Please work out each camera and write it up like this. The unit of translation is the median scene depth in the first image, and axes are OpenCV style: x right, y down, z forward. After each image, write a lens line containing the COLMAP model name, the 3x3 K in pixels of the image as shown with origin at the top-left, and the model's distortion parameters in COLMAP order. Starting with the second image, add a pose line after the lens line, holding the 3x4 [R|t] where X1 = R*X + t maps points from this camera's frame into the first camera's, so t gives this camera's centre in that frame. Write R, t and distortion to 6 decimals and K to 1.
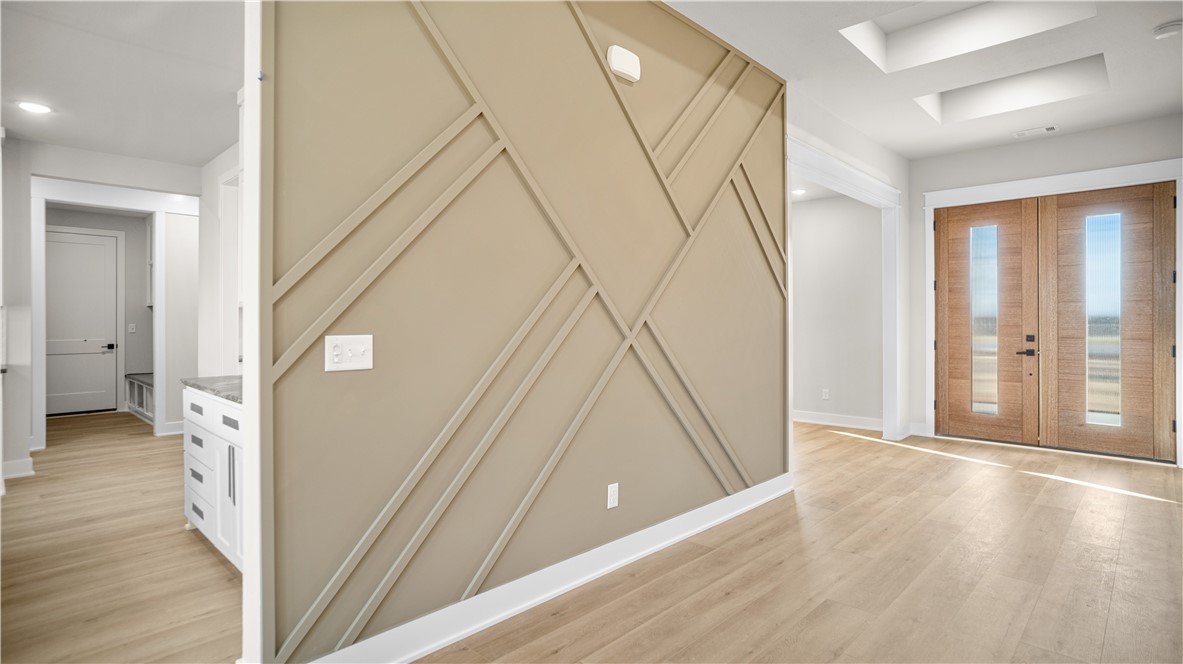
lens RADIAL K [[599.9, 0, 585.1], [0, 599.9, 321.4], [0, 0, 1]] dist [-0.037317, 0.020506]
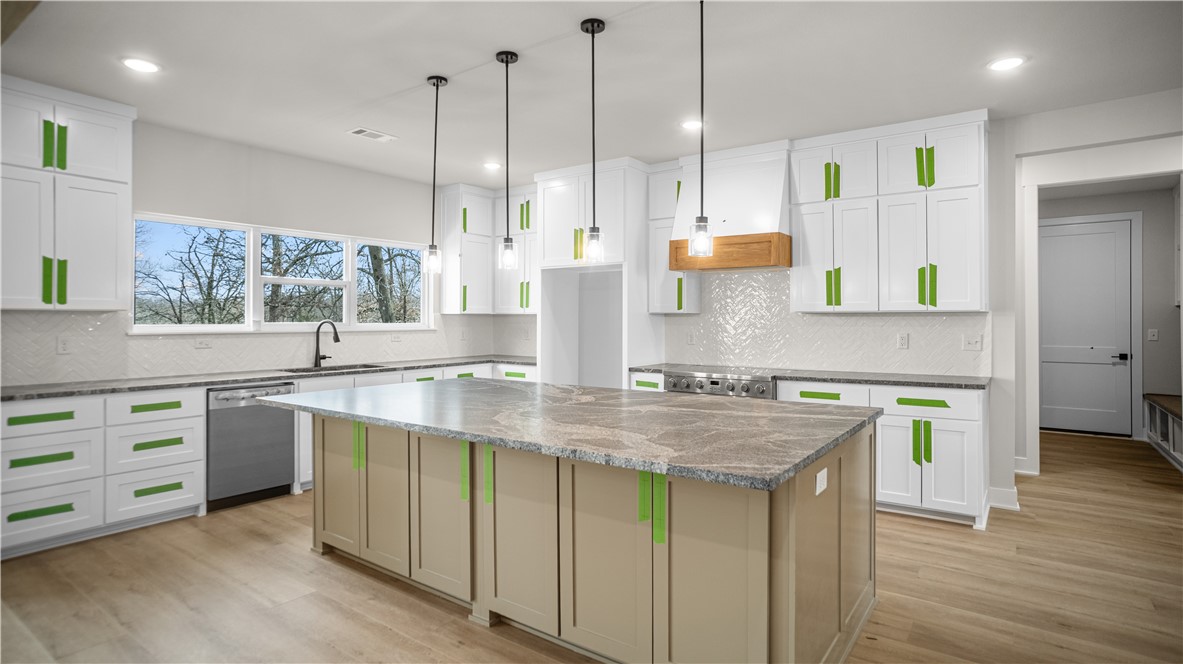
lens RADIAL K [[599.9, 0, 594.2], [0, 599.9, 303.2], [0, 0, 1]] dist [-0.037317, 0.020506]
pose [[0.146795, -0.017777, -0.989007, -0.110273], [-0.013273, 0.999713, -0.019939, -0.005054], [0.989078, 0.016054, 0.146517, 0.164583]]
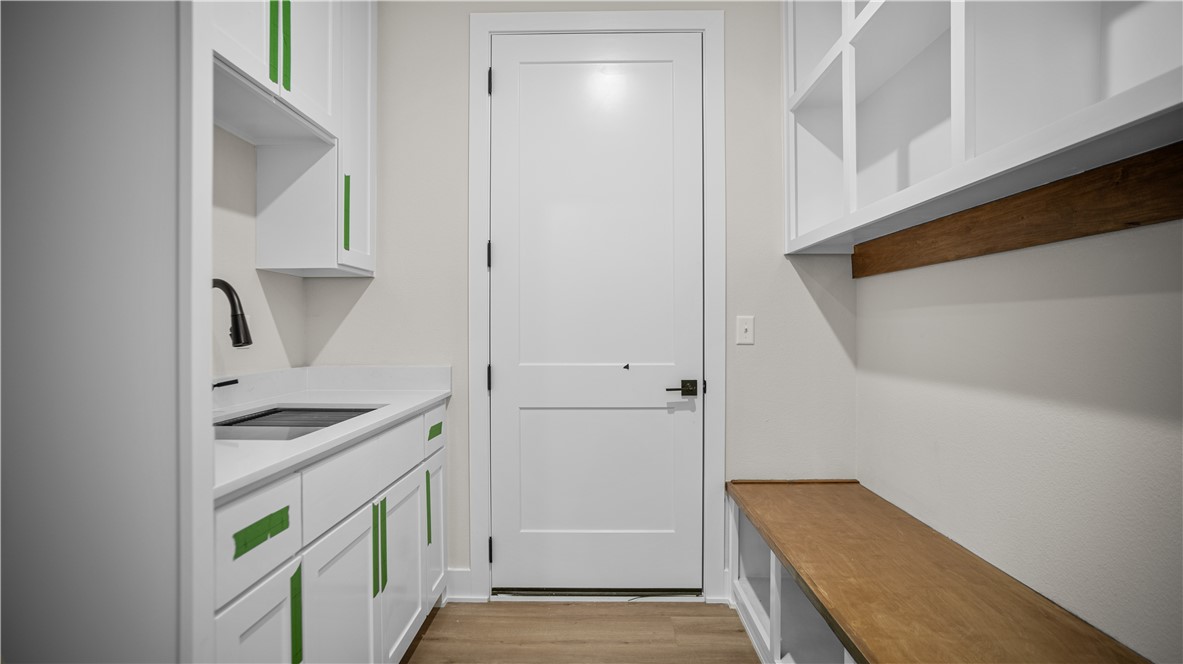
lens RADIAL K [[599.9, 0, 593.9], [0, 599.9, 327.1], [0, 0, 1]] dist [-0.037317, 0.020506]
pose [[0.677113, 0.006638, -0.735849, -0.608613], [-0.005181, 0.999978, 0.004253, 0.009589], [0.735861, 0.000933, 0.677132, 0.753620]]
